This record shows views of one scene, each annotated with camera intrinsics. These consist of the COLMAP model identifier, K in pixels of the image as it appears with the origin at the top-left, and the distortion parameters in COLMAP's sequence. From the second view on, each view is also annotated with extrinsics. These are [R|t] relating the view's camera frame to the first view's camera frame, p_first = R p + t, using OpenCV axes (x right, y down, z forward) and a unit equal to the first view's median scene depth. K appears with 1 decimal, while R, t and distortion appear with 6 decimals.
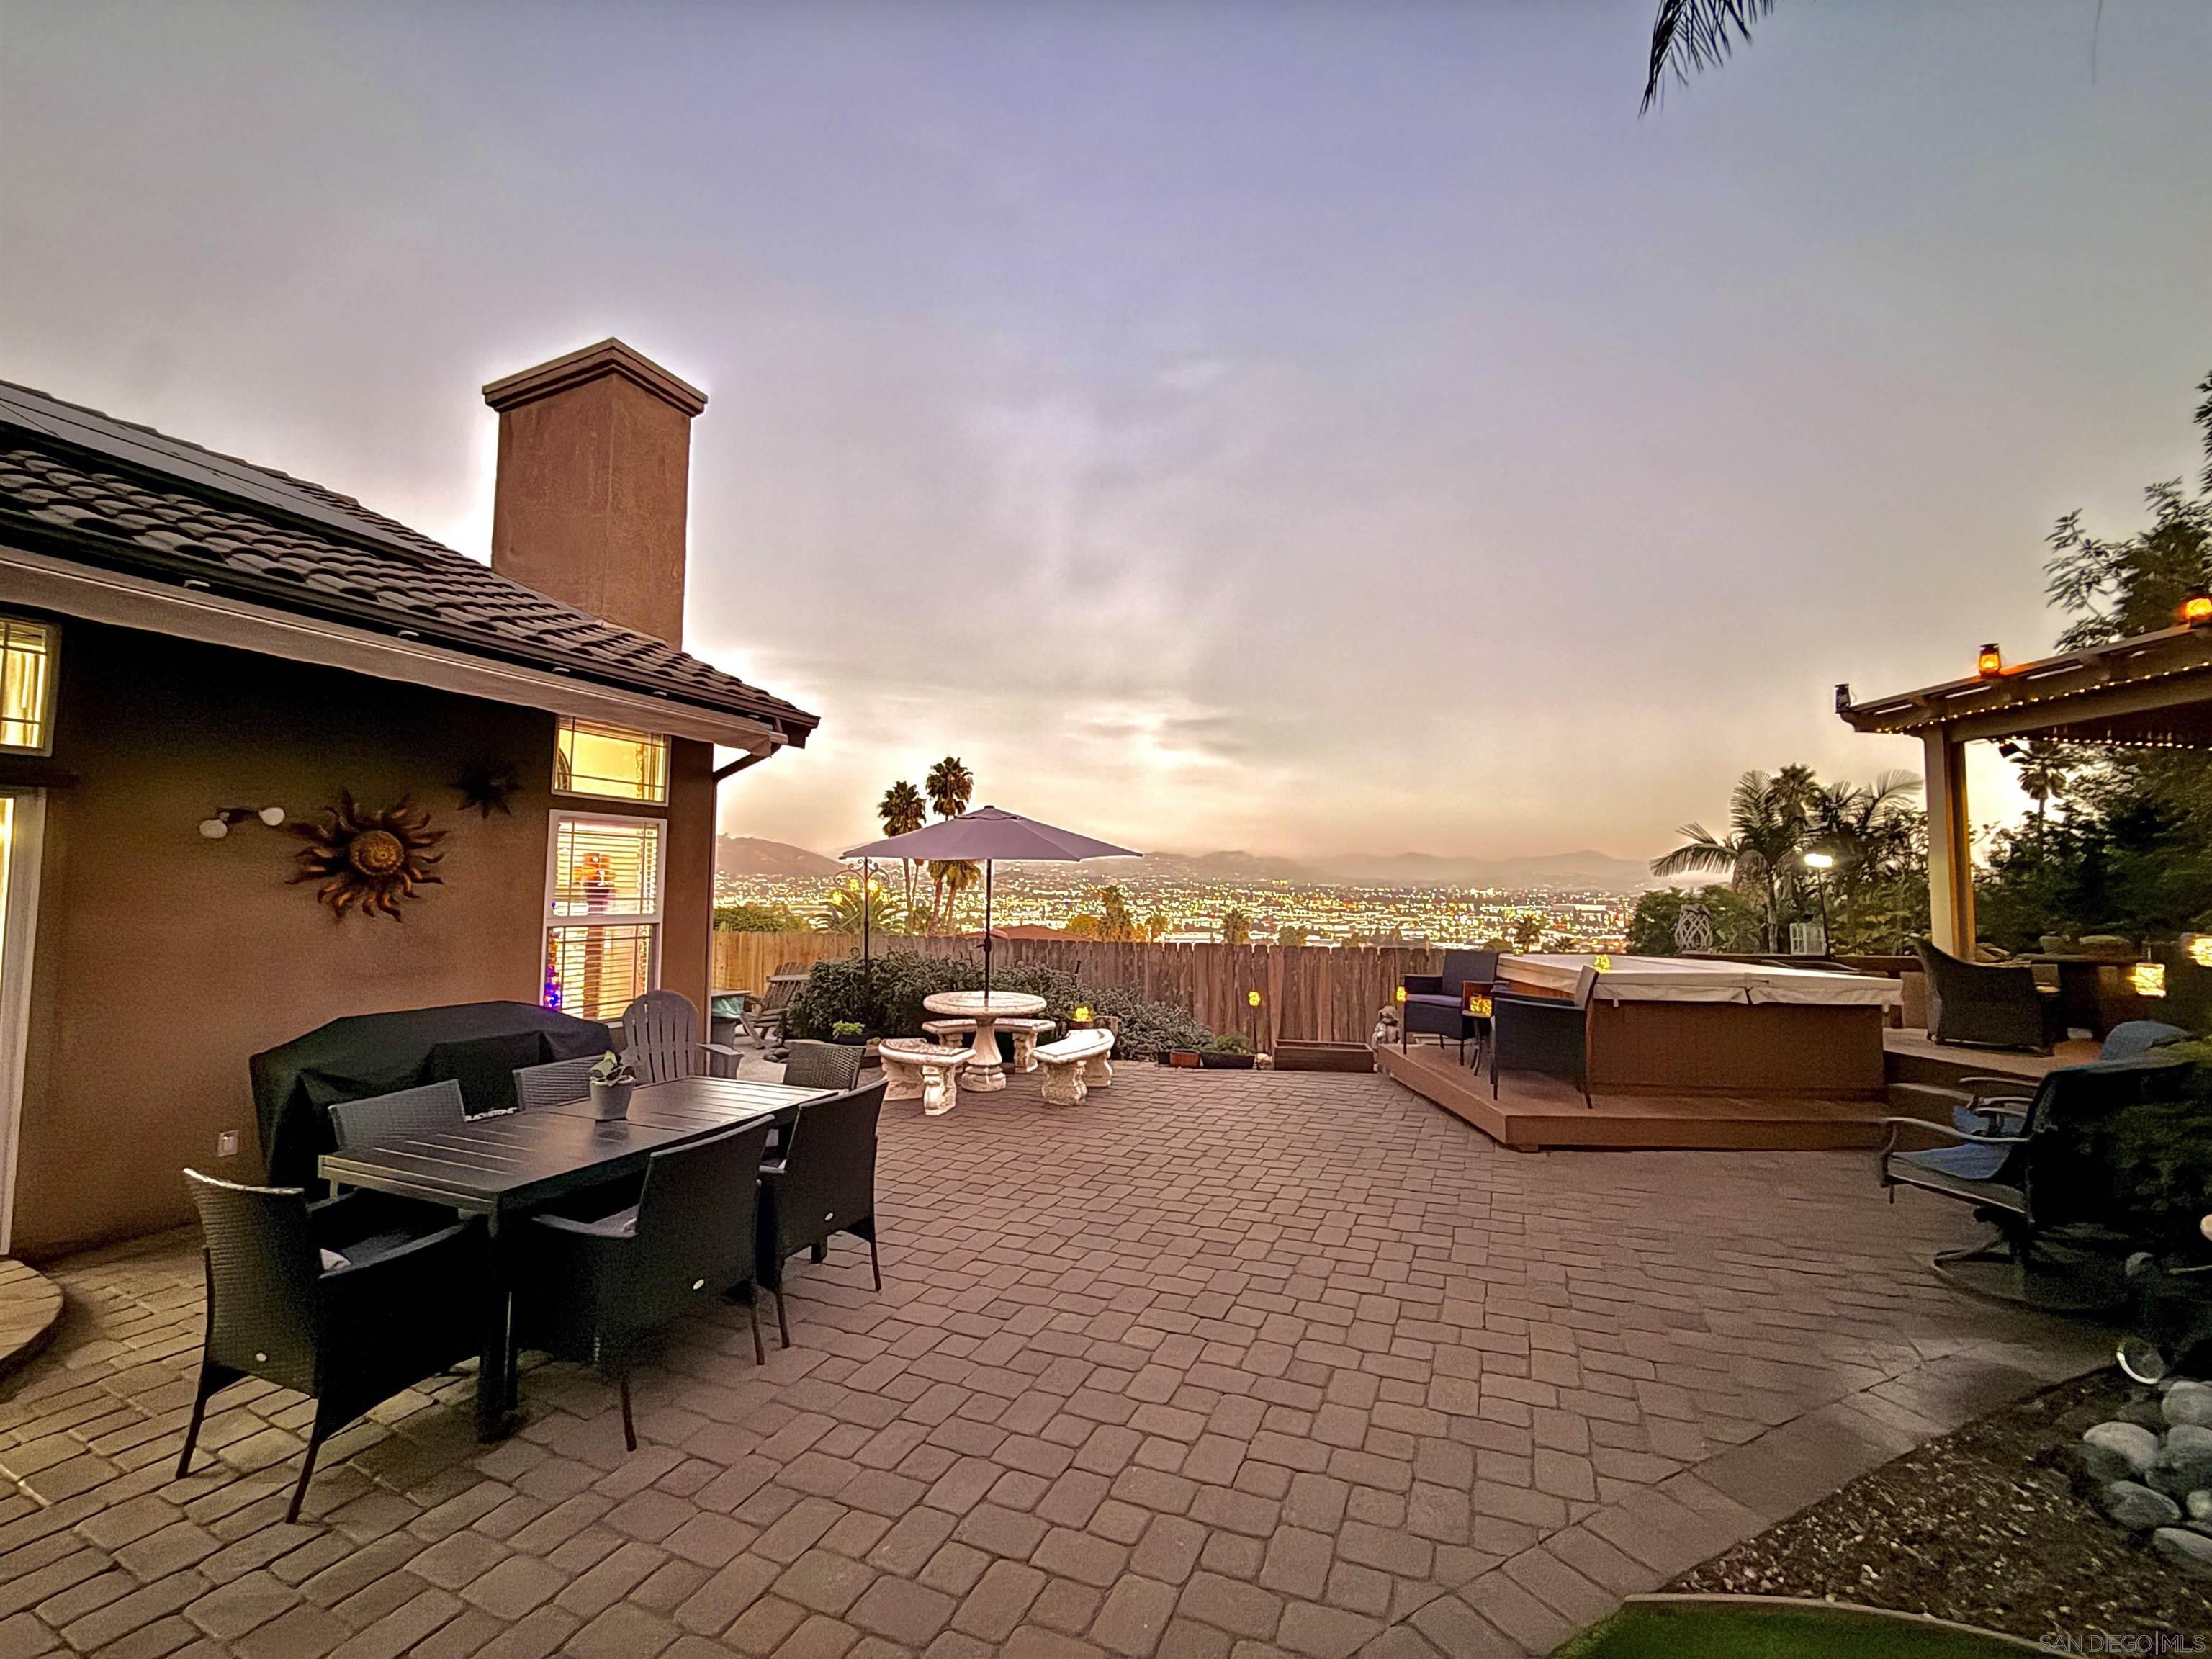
lens RADIAL K [[878.9, 0, 1099.4], [0, 878.9, 828.5], [0, 0, 1]] dist [0.000667, -0.000204]
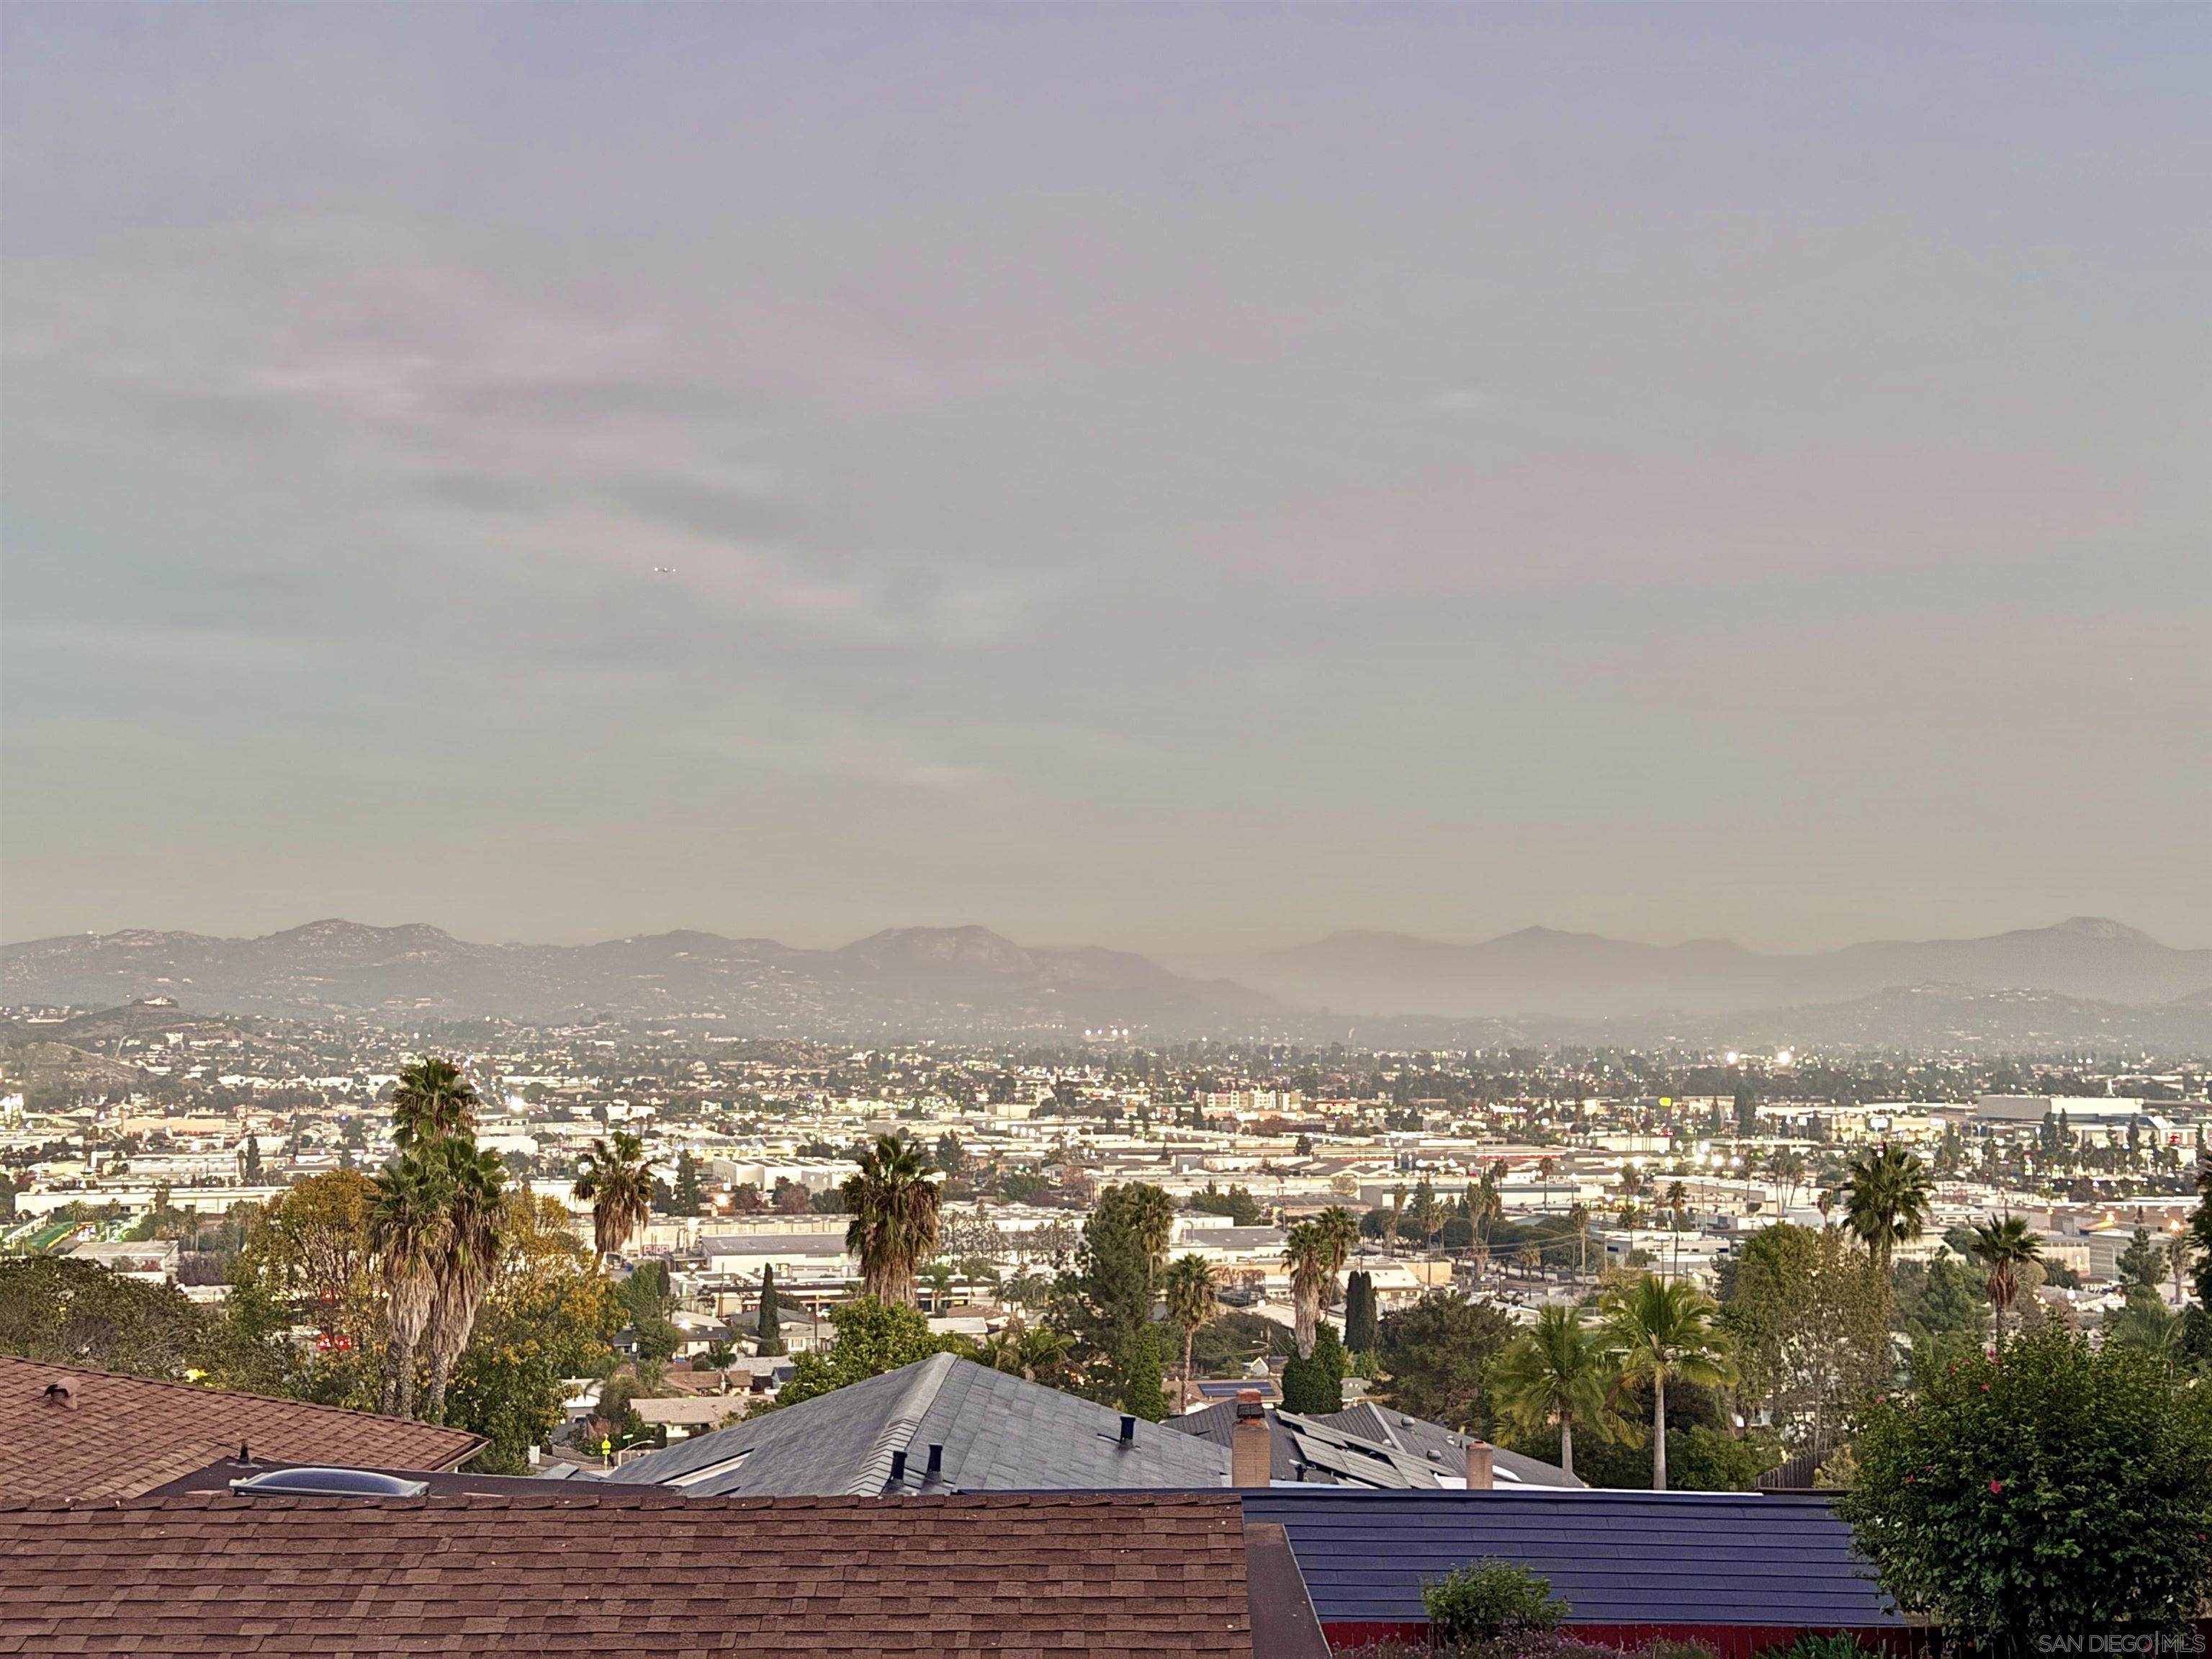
lens RADIAL K [[3063.4, 0, 1108.1], [0, 3063.4, 835.9], [0, 0, 1]] dist [0.156835, -0.113672]
pose [[0.979679, 0.000298, 0.200569, 0.193133], [0.000532, 0.999992, -0.004088, 0.007164], [-0.200569, 0.004111, 0.979671, 0.303007]]
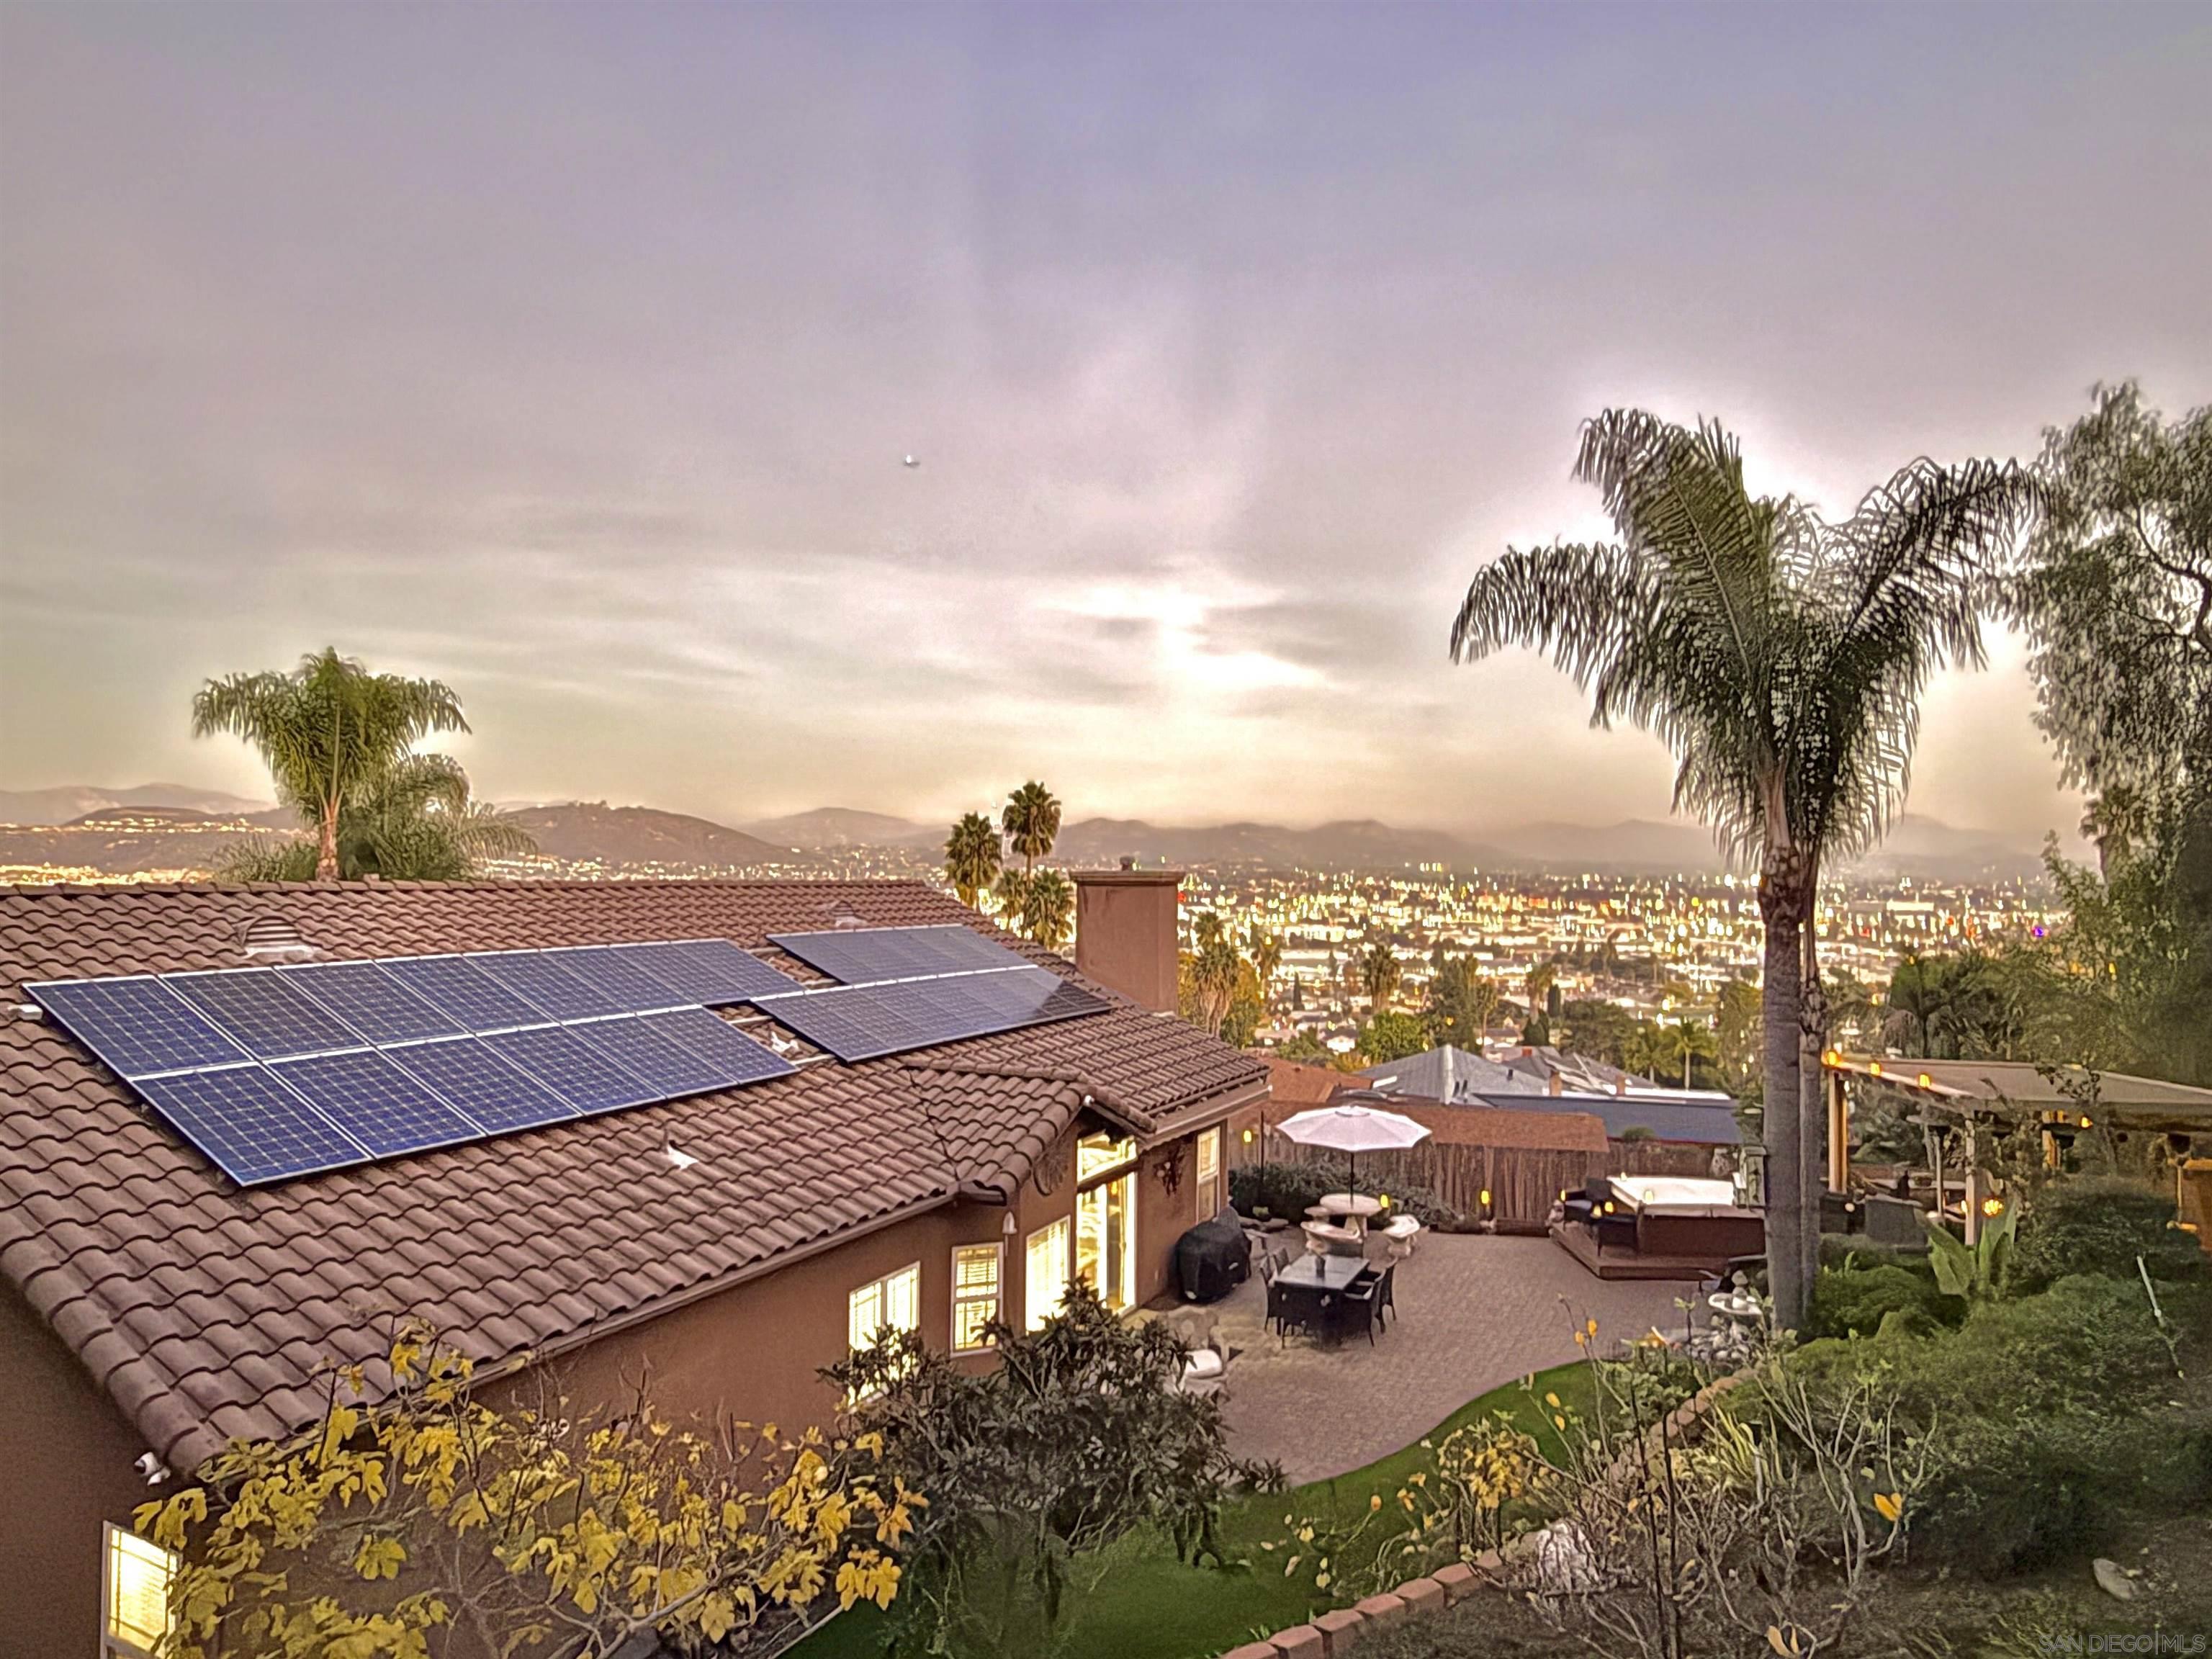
lens RADIAL K [[1331.3, 0, 1107.7], [0, 1331.3, 839.8], [0, 0, 1]] dist [0.002261, -0.000886]
pose [[0.999333, -0.007754, -0.035695, -0.208235], [0.009174, 0.999166, 0.039788, -0.275949], [0.035357, -0.040089, 0.998570, -0.734419]]
